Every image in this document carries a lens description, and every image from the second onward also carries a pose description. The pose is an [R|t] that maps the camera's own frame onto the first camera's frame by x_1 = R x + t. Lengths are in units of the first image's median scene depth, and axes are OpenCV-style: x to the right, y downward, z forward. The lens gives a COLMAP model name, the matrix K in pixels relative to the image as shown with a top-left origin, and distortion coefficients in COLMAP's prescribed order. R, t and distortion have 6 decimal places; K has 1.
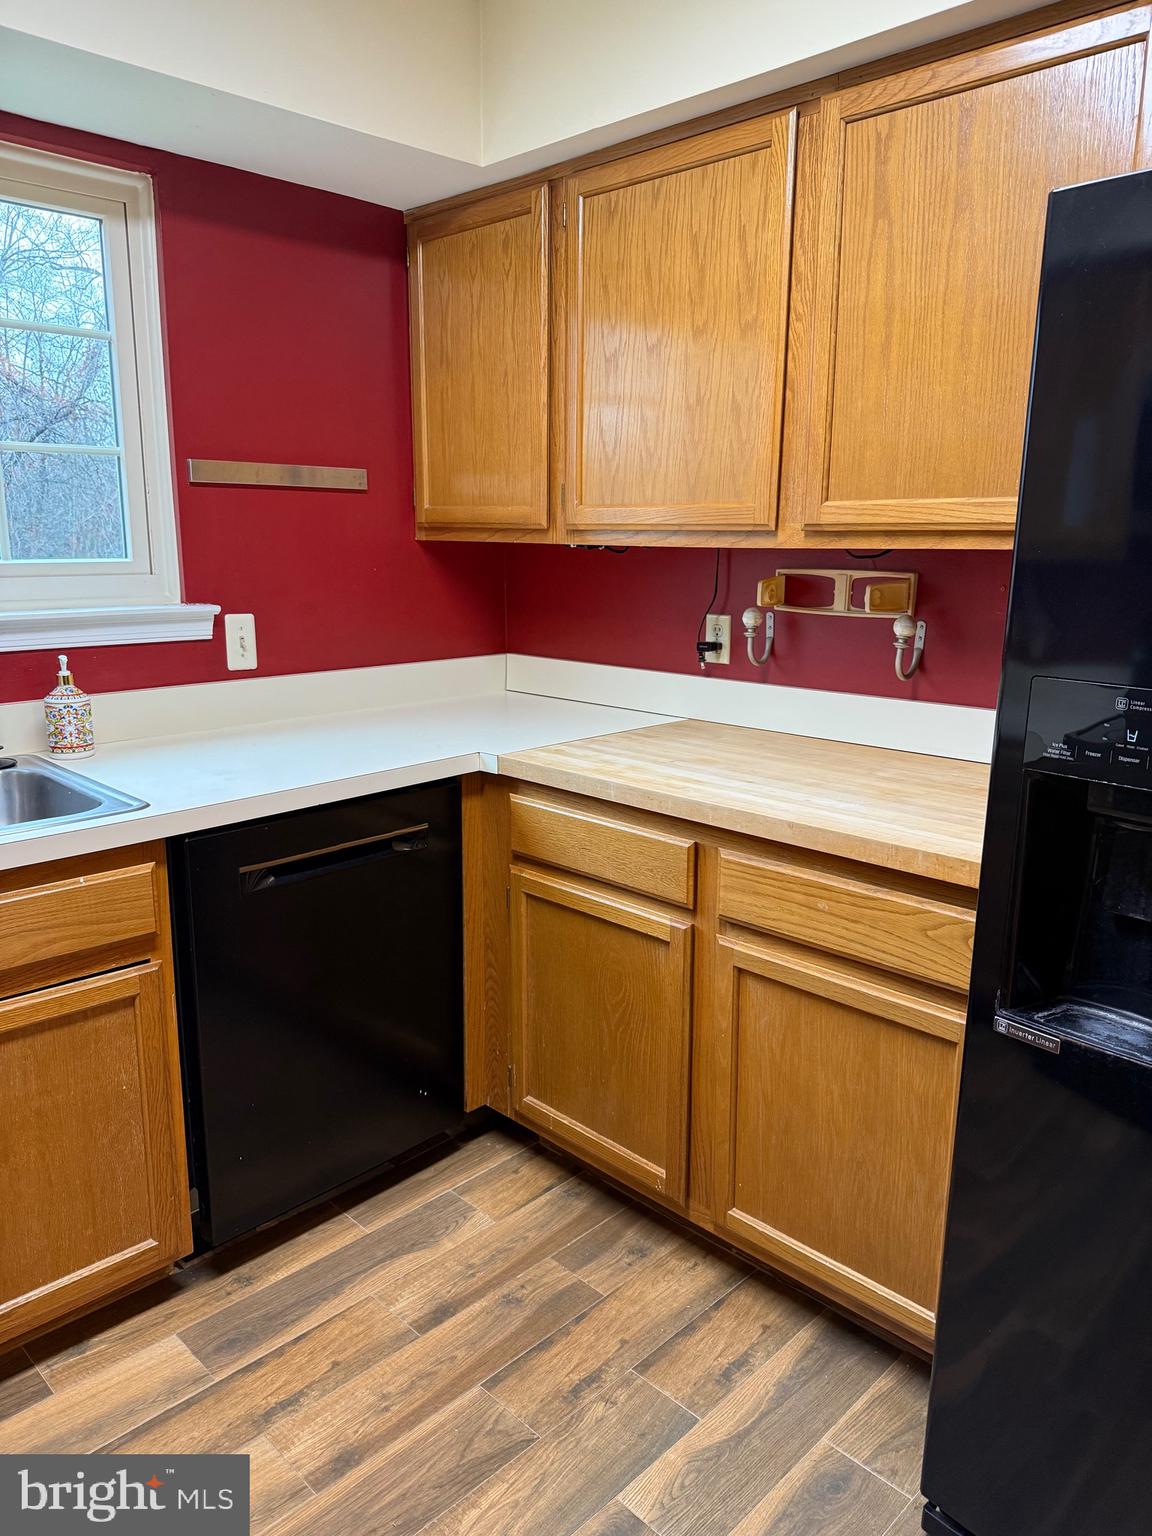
lens RADIAL K [[1062.4, 0, 576.0], [0, 1062.4, 768.0], [0, 0, 1]] dist [0.033066, -0.079010]
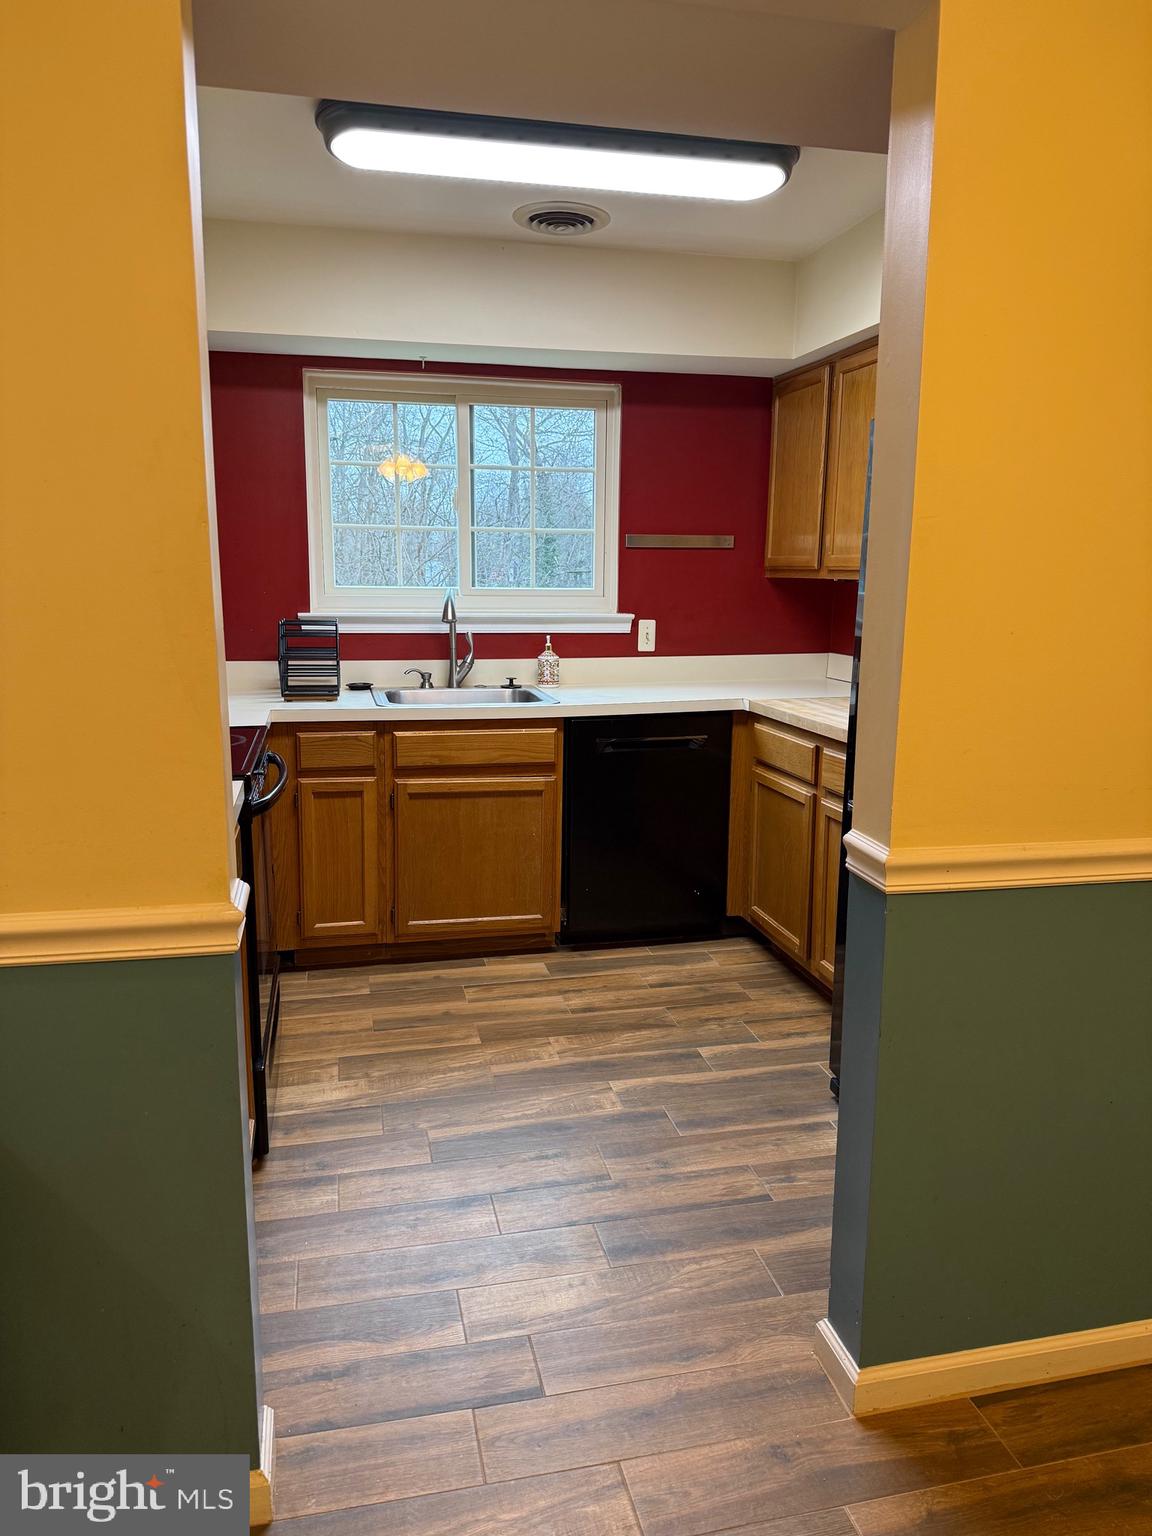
lens RADIAL K [[1096.8, 0, 576.0], [0, 1096.8, 768.0], [0, 0, 1]] dist [0.096957, -0.245507]
pose [[0.839889, 0.092245, -0.534862, 0.724520], [-0.114455, 0.993393, -0.008401, 0.160386], [0.530553, 0.068273, 0.844898, -0.732579]]
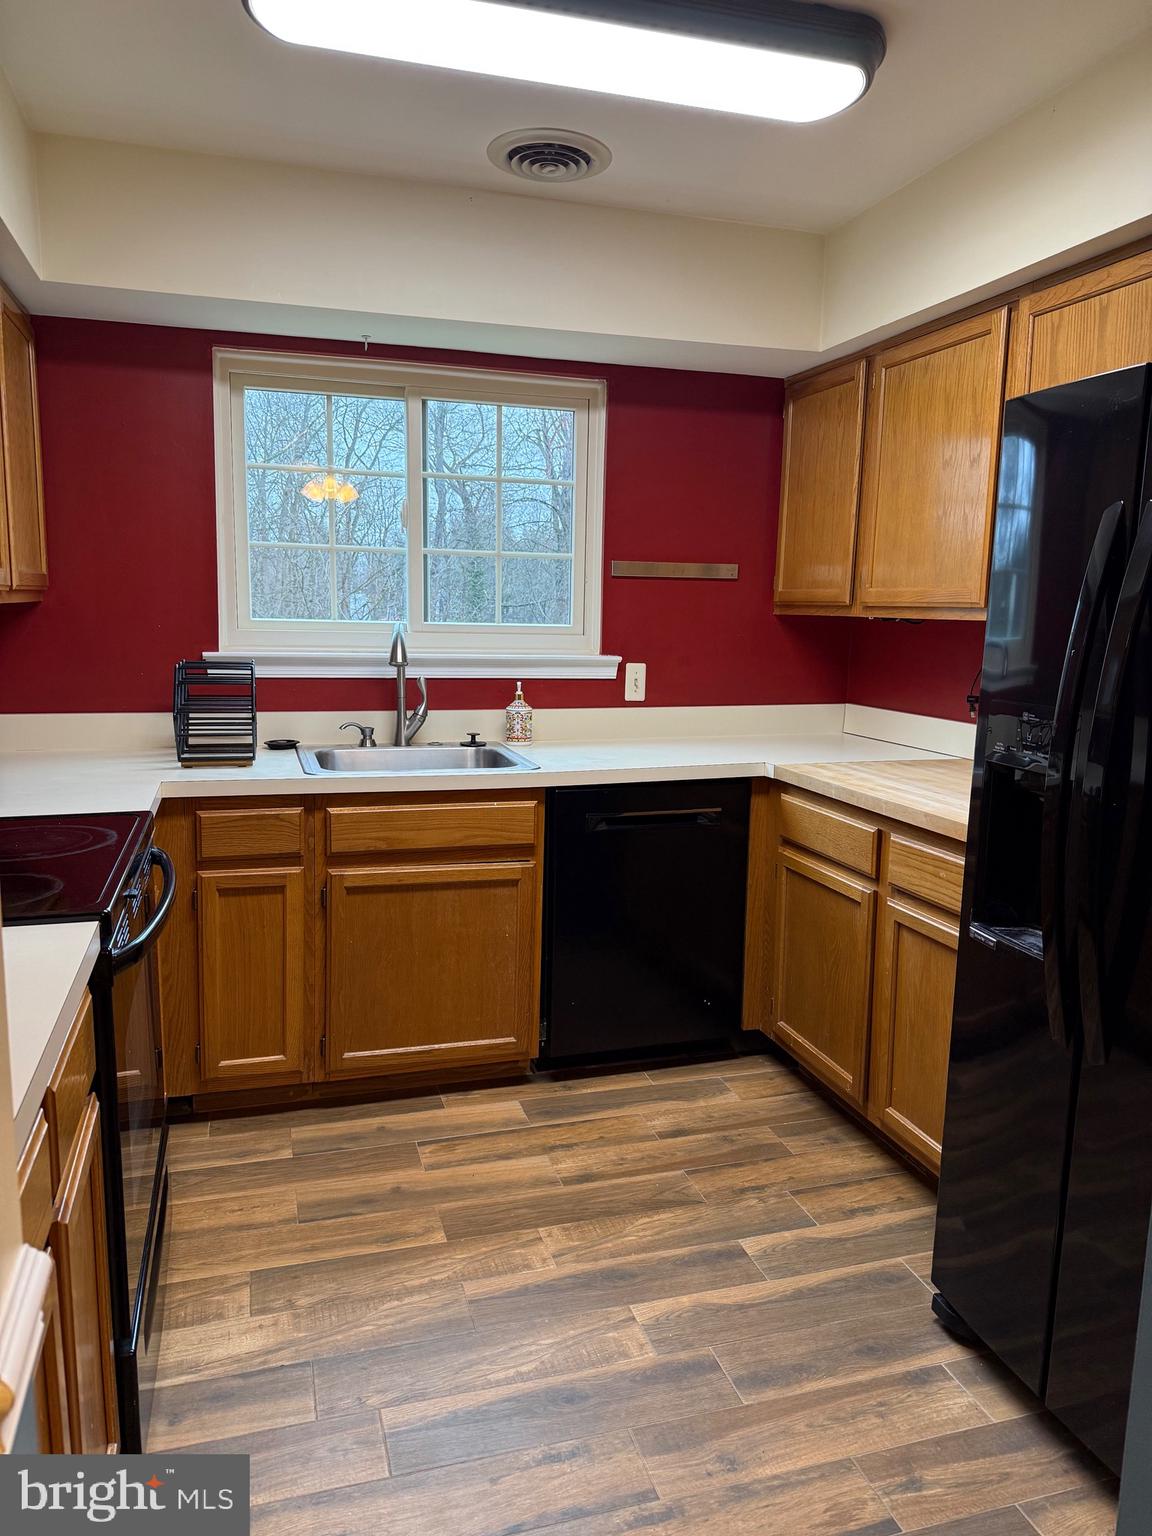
lens RADIAL K [[1081.1, 0, 576.0], [0, 1081.1, 768.0], [0, 0, 1]] dist [0.026241, -0.046745]
pose [[0.877345, 0.078976, -0.473316, 0.403821], [-0.113713, 0.992486, -0.045176, 0.093747], [0.466192, 0.093457, 0.879734, -0.412487]]
